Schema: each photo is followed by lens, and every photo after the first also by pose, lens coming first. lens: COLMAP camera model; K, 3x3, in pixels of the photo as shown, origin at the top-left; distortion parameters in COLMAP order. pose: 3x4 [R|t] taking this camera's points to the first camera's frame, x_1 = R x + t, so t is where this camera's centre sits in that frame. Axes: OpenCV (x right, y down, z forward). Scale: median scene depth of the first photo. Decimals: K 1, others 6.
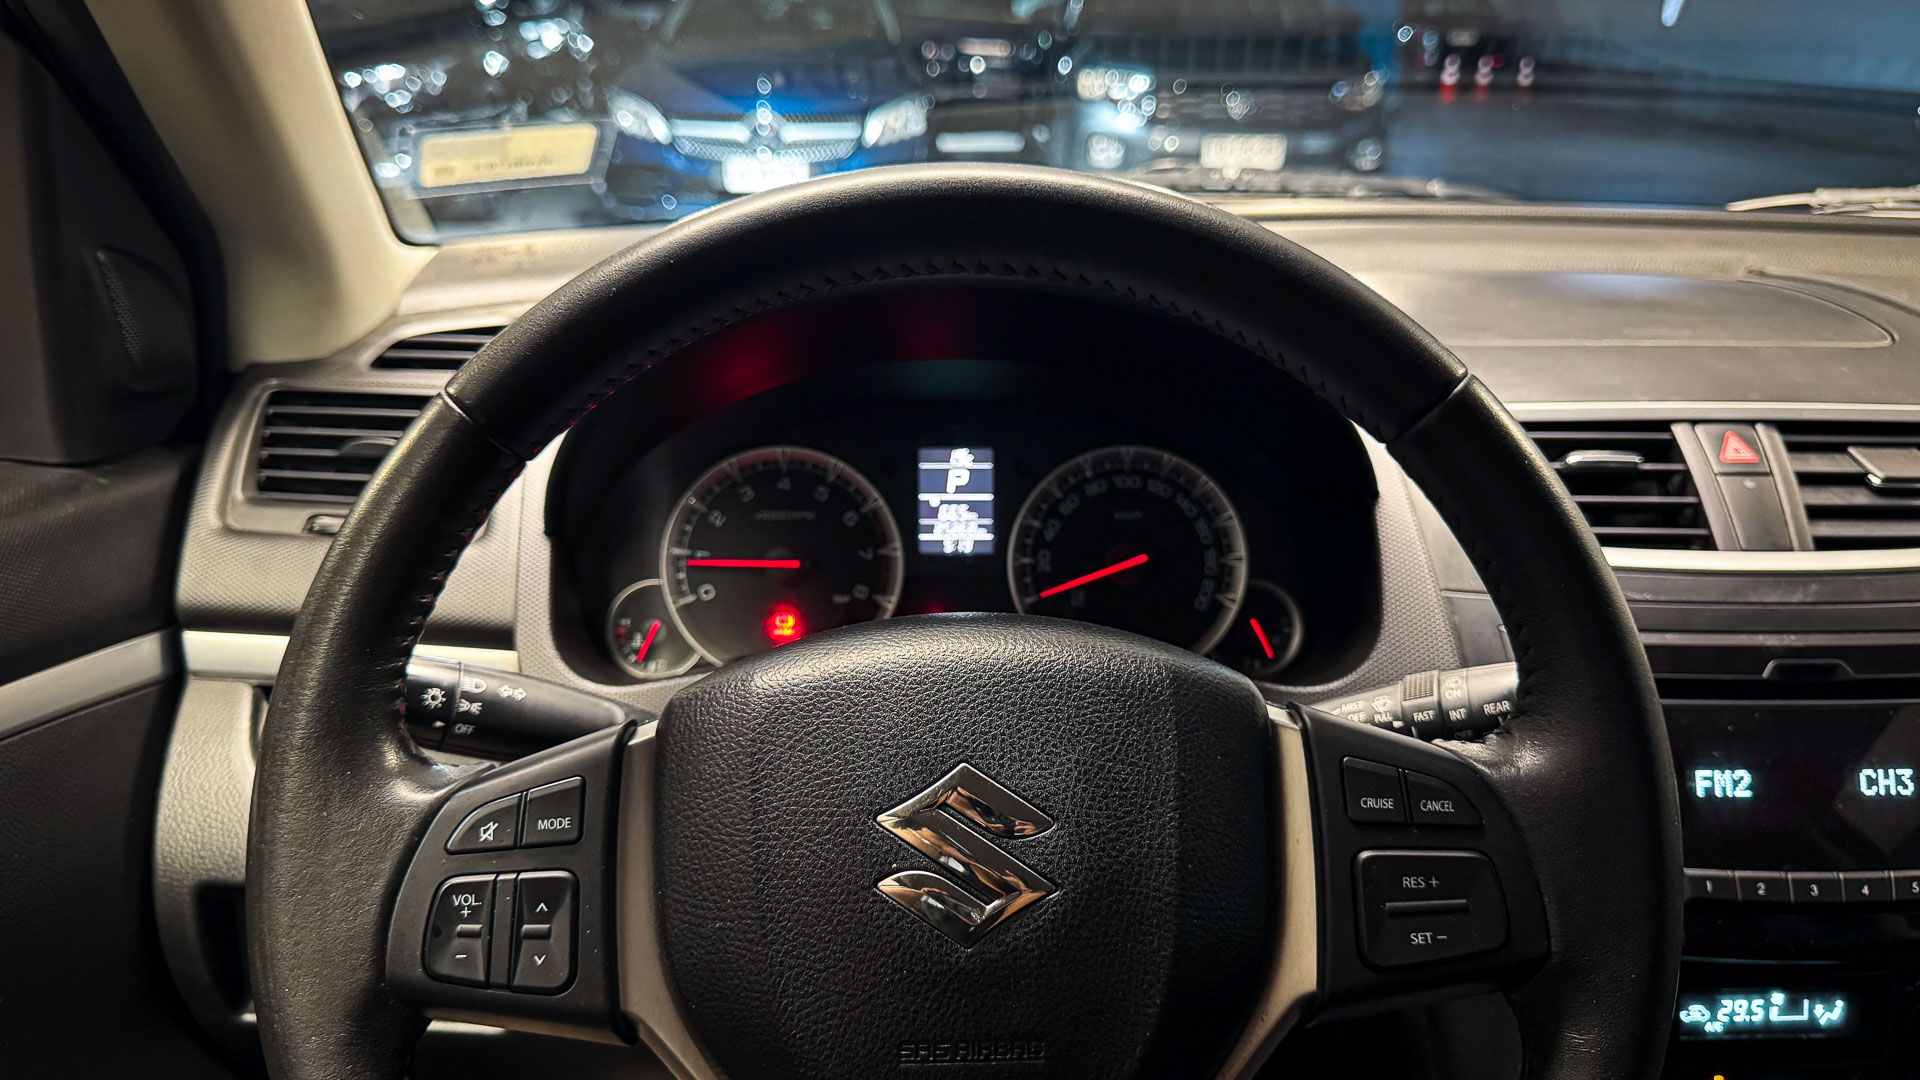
lens RADIAL K [[1441.9, 0, 960.0], [0, 1441.9, 540.0], [0, 0, 1]] dist [0.063671, -0.109044]
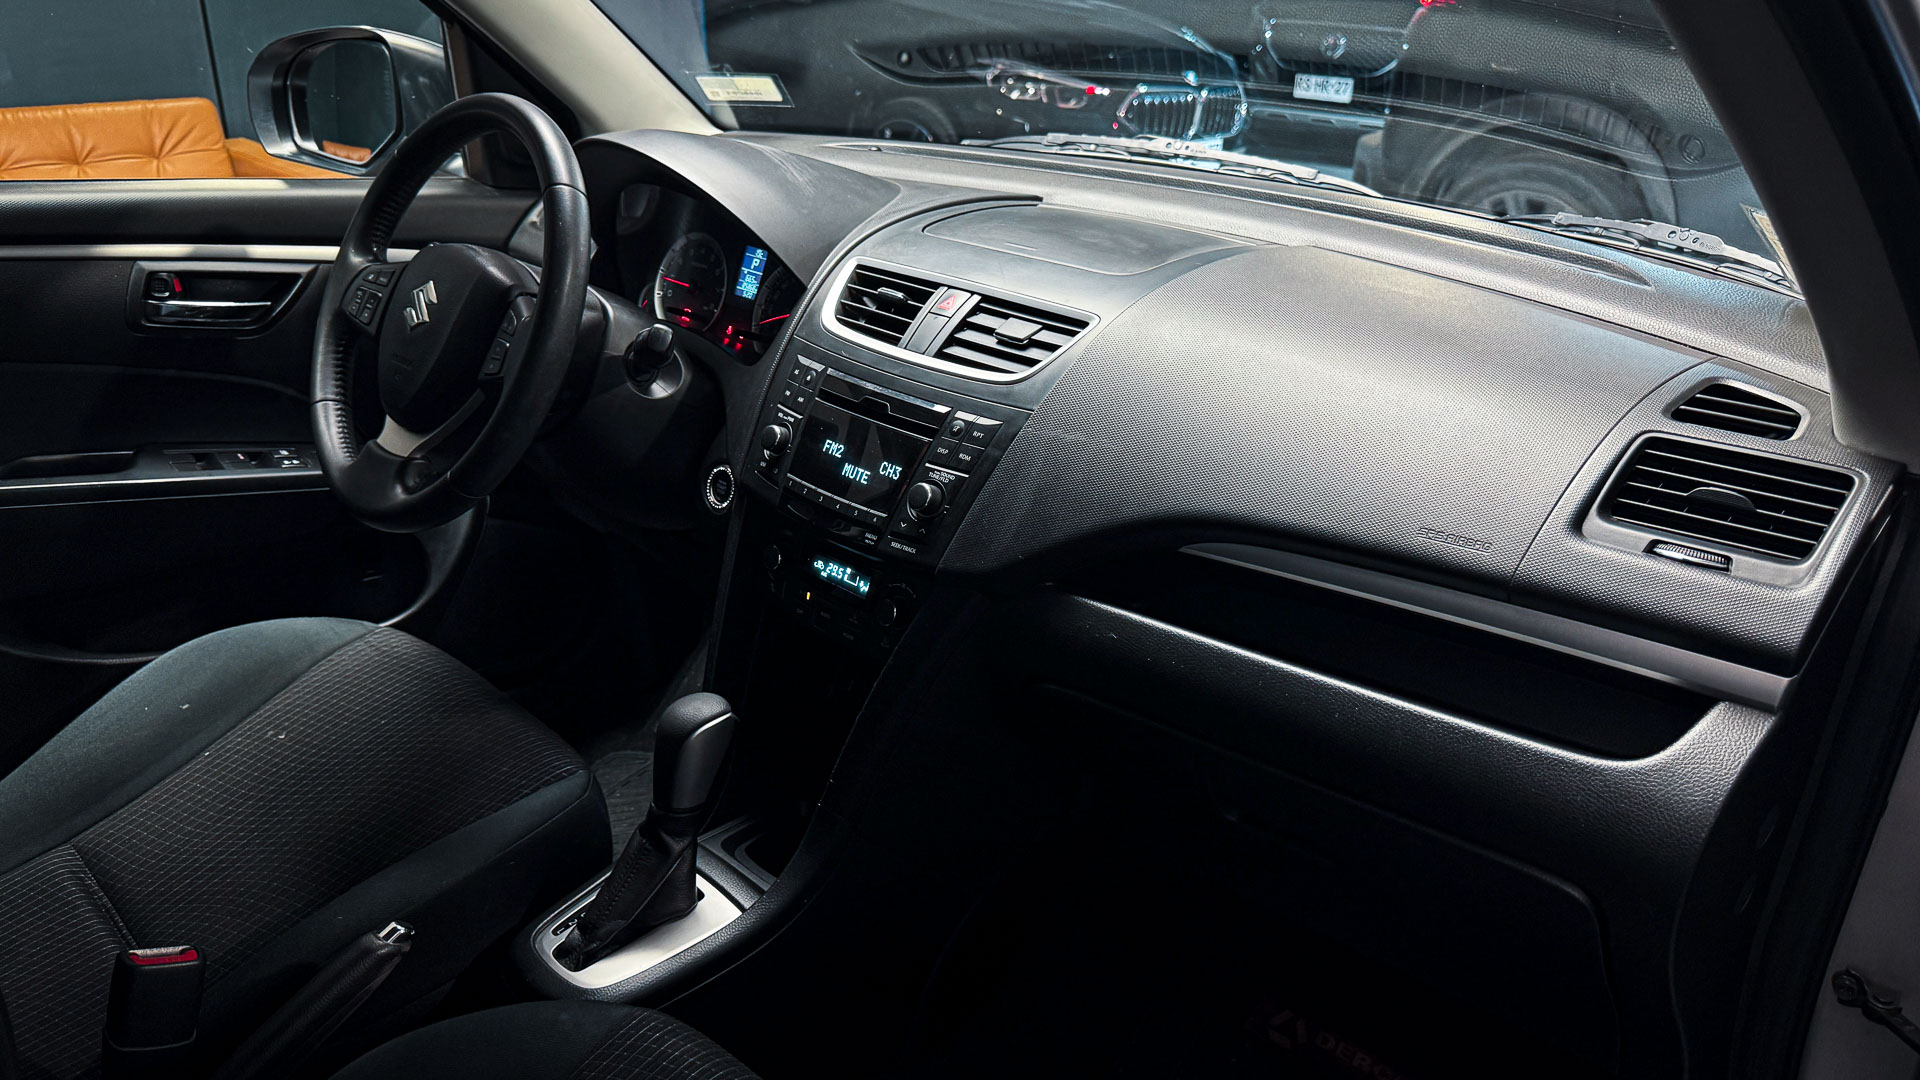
lens RADIAL K [[1379.6, 0, 891.7], [0, 1379.6, 547.2], [0, 0, 1]] dist [0.008902, 0.003116]
pose [[0.668340, 0.304877, -0.678507, 2.800167], [-0.265355, 0.949854, 0.165424, -0.060348], [0.694916, 0.069486, 0.715726, -0.452029]]
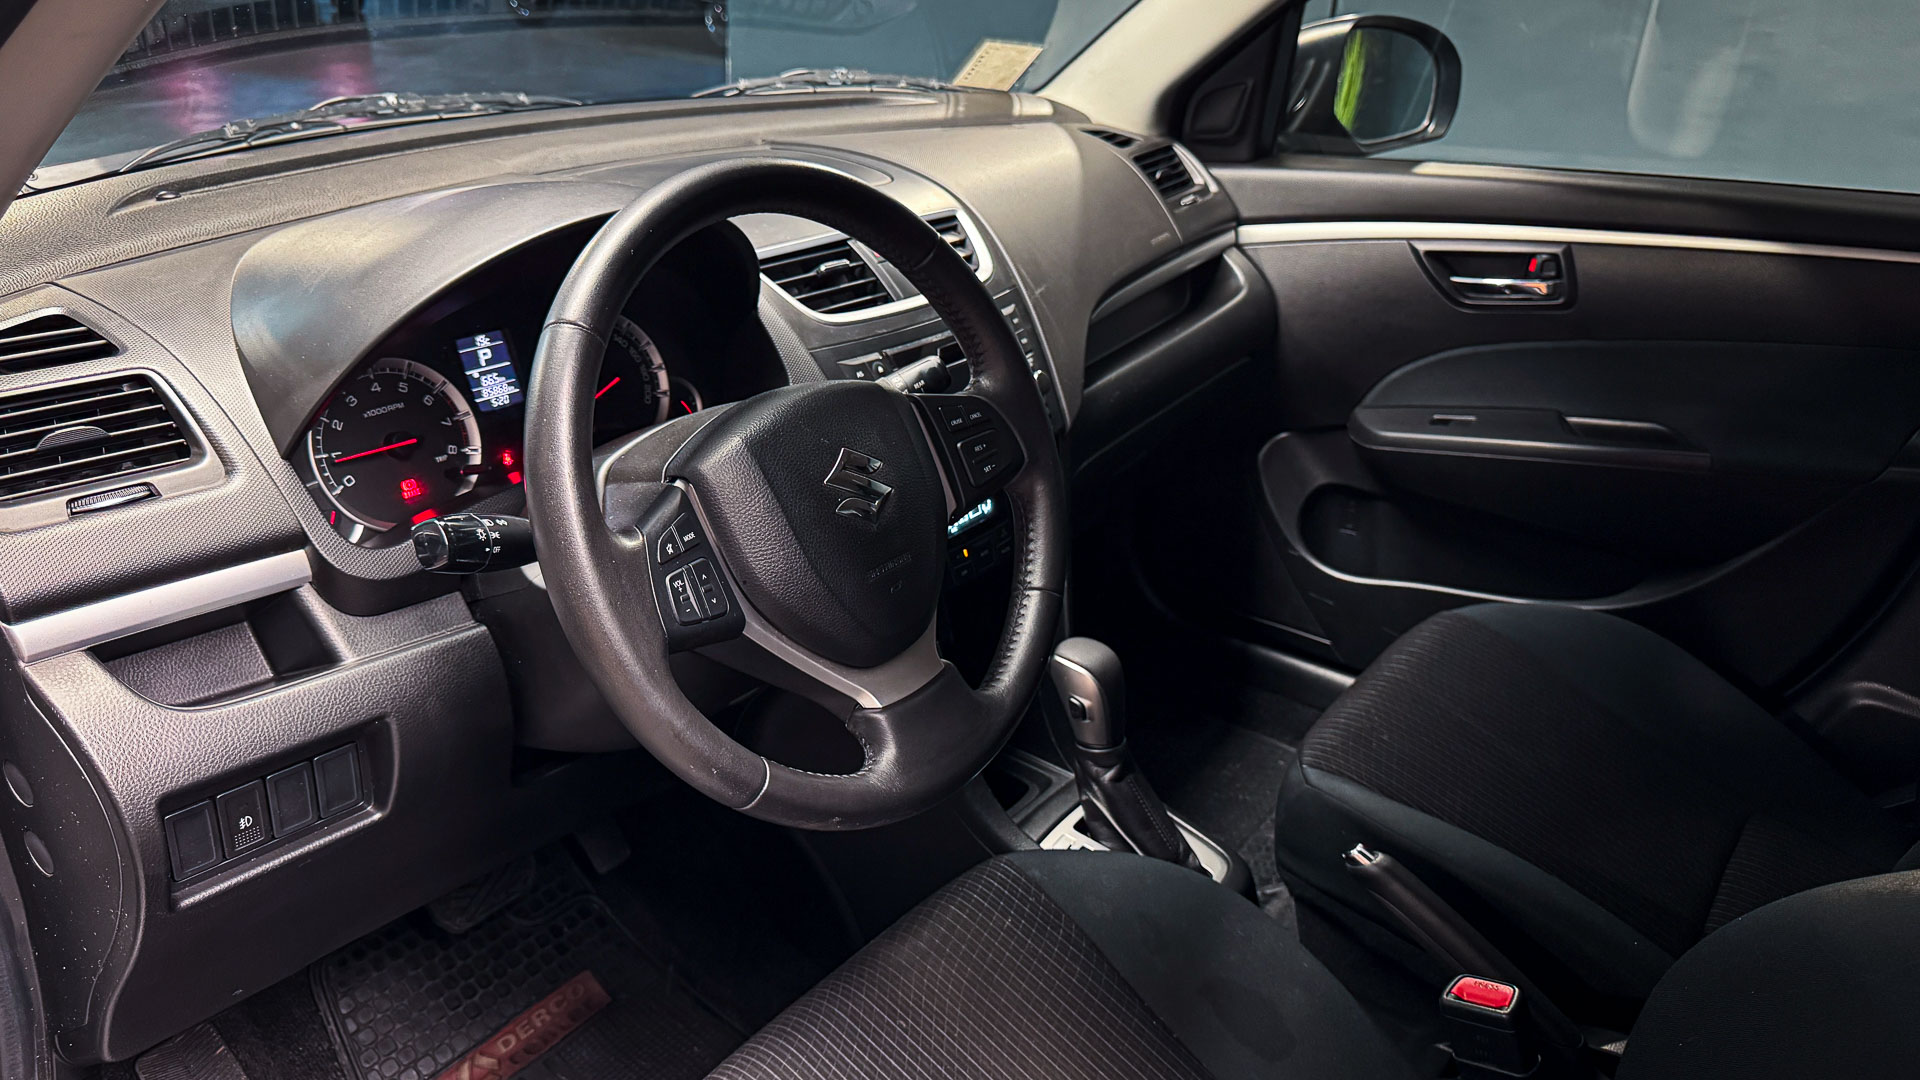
lens RADIAL K [[1352.1, 0, 960.0], [0, 1352.1, 540.0], [0, 0, 1]] dist [0.075292, -0.128101]
pose [[0.619731, -0.313380, 0.719532, -1.279204], [0.222816, 0.949349, 0.221562, -0.110266], [-0.752520, 0.023015, 0.658167, -0.399911]]
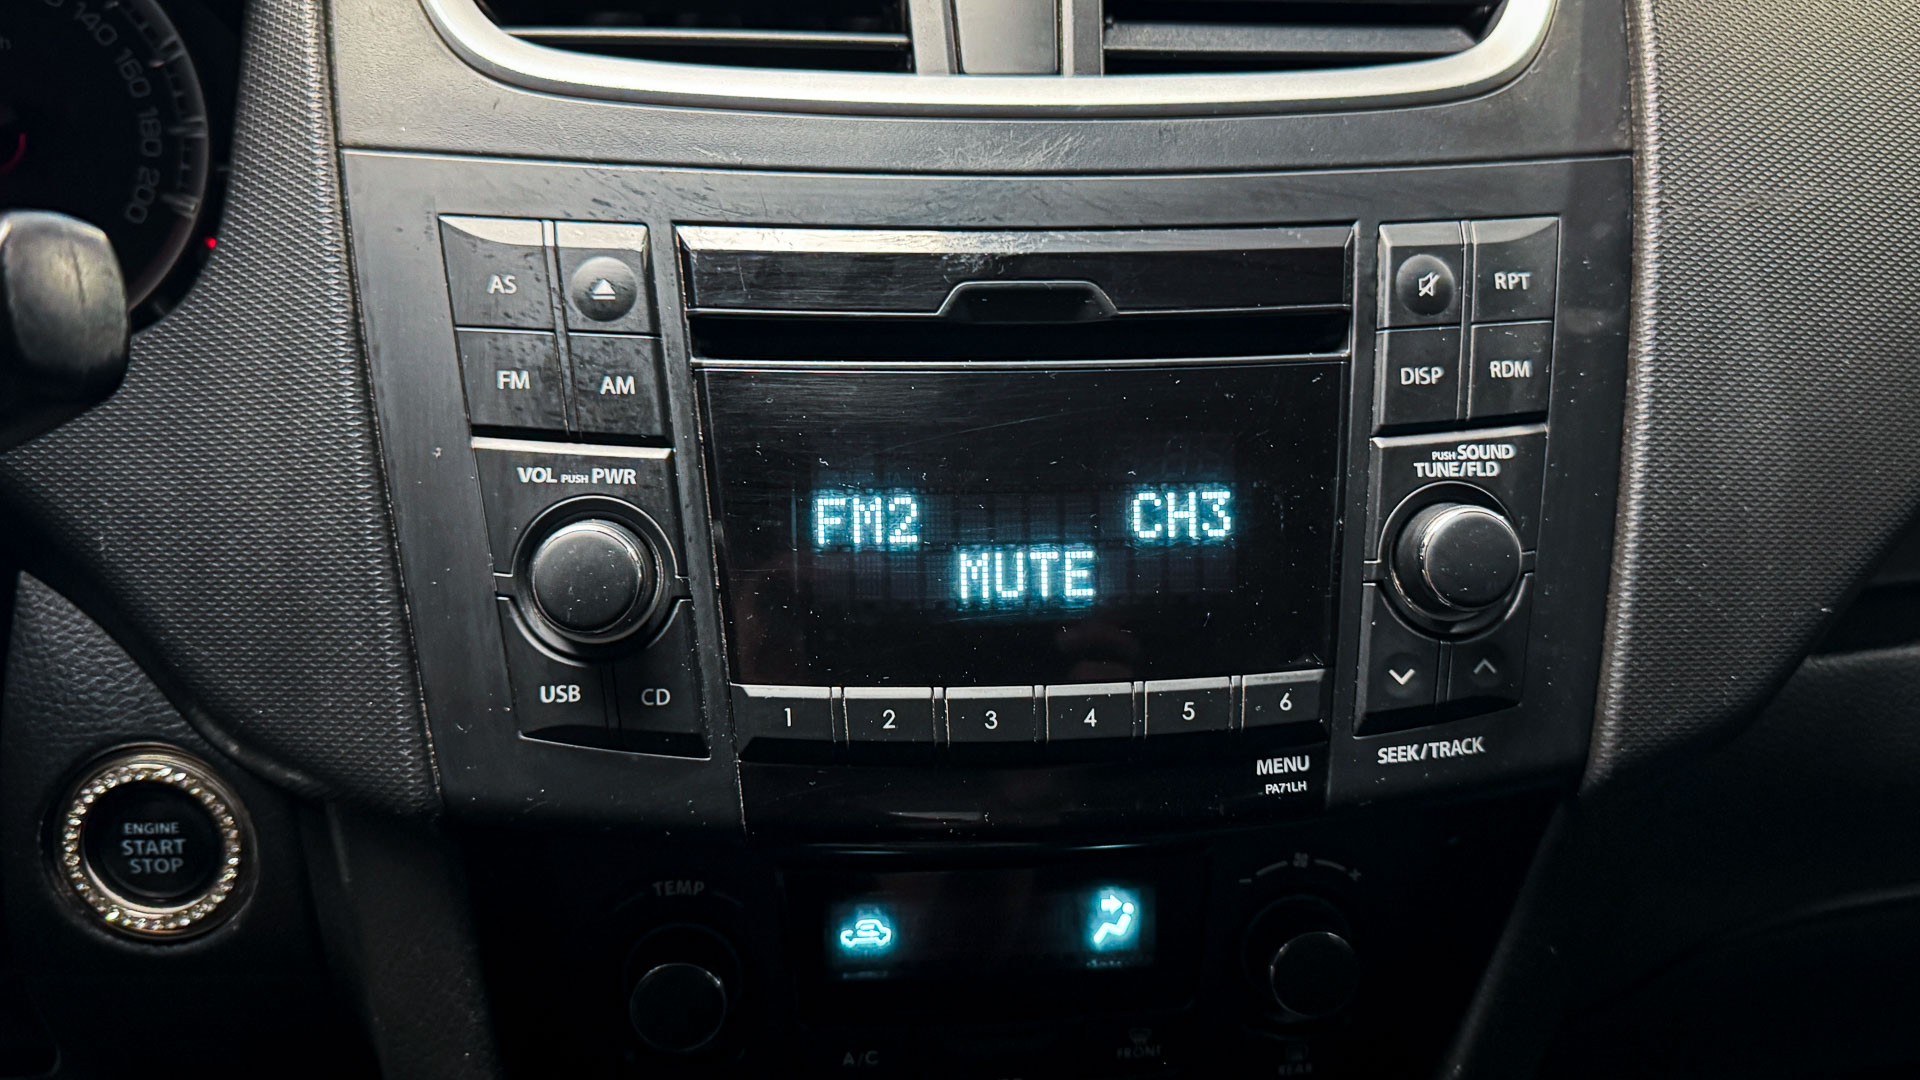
lens RADIAL K [[1612.7, 0, 970.7], [0, 1612.7, 547.3], [0, 0, 1]] dist [0.156885, -0.461917]
pose [[0.996702, -0.014852, 0.079778, 0.748873], [0.001809, 0.986932, 0.161127, 0.120953], [-0.081128, -0.160451, 0.983704, 0.615900]]
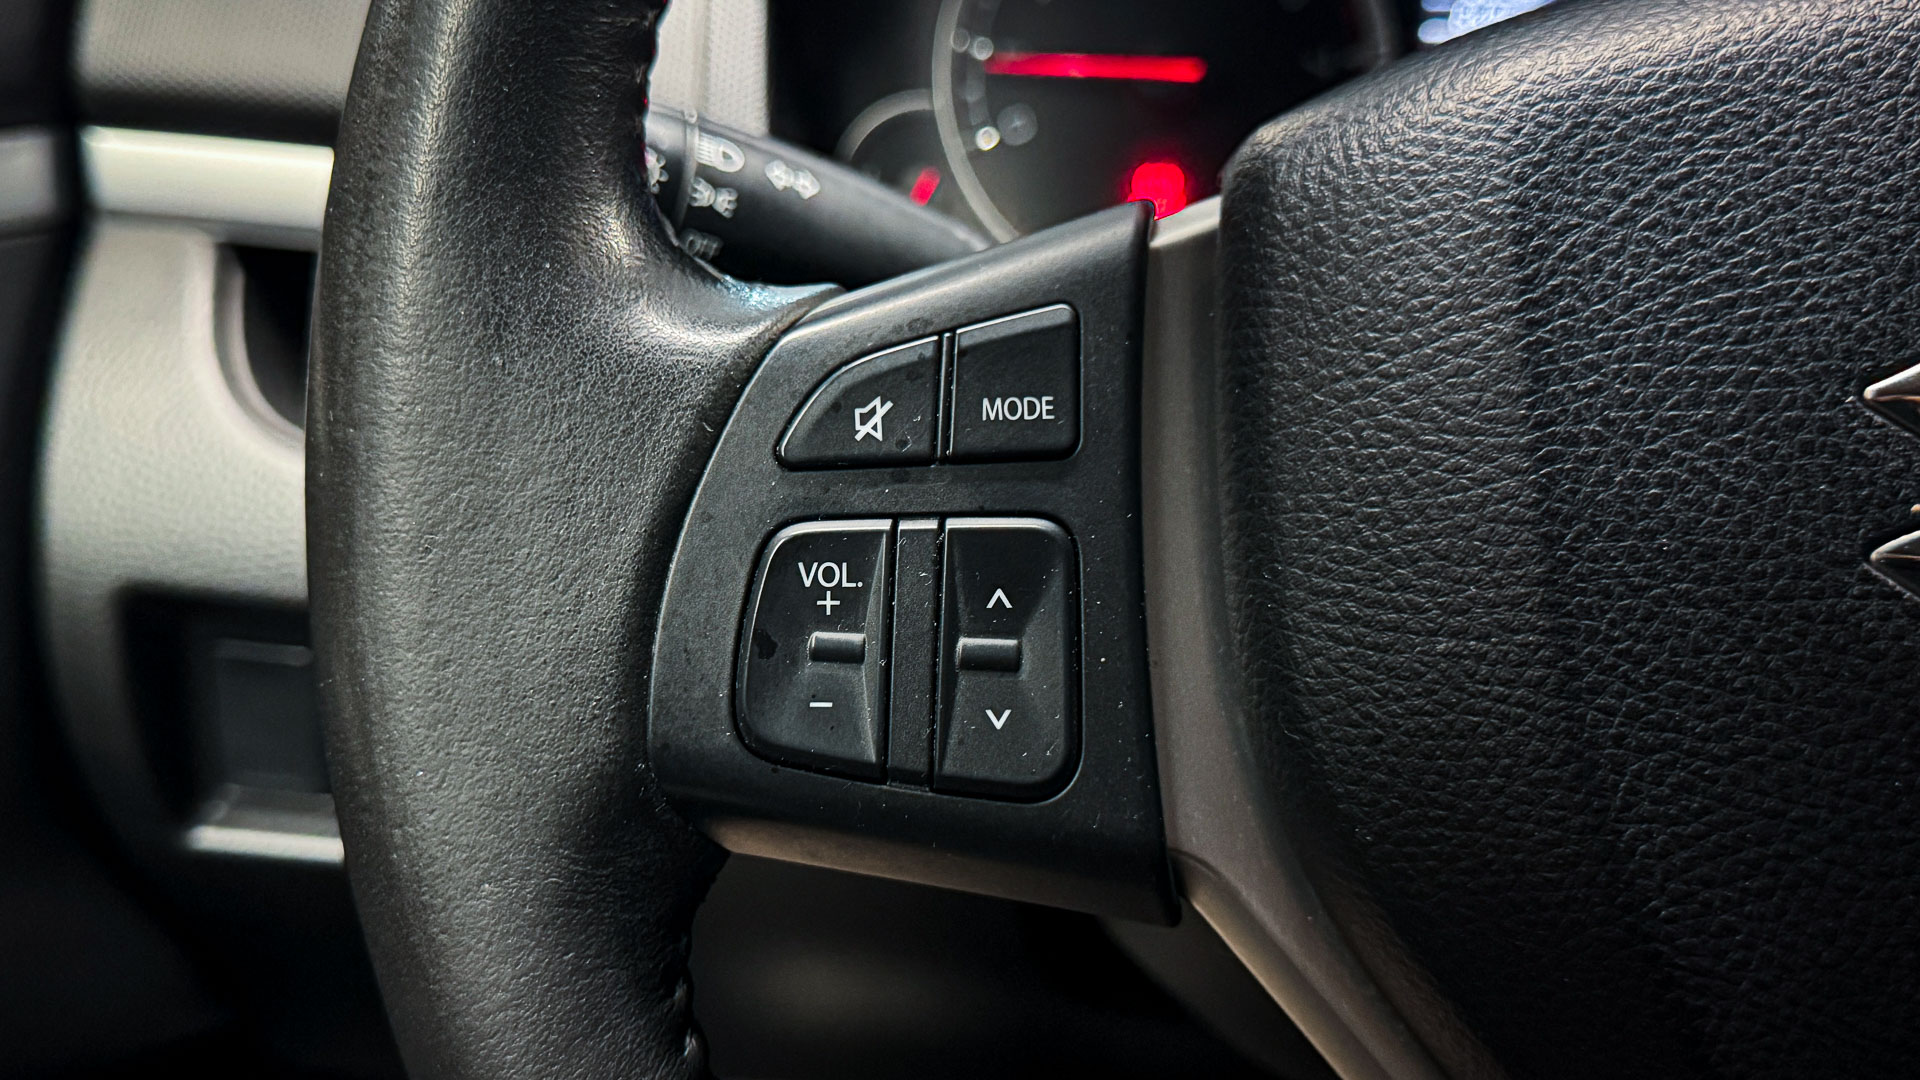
lens RADIAL K [[1998.6, 0, 976.9], [0, 1998.6, 573.6], [0, 0, 1]] dist [0.161043, -0.547684]
pose [[0.997614, 0.019371, -0.066259, -0.237491], [-0.008712, 0.987478, 0.157517, 0.142797], [0.068480, -0.156564, 0.985291, 0.395267]]
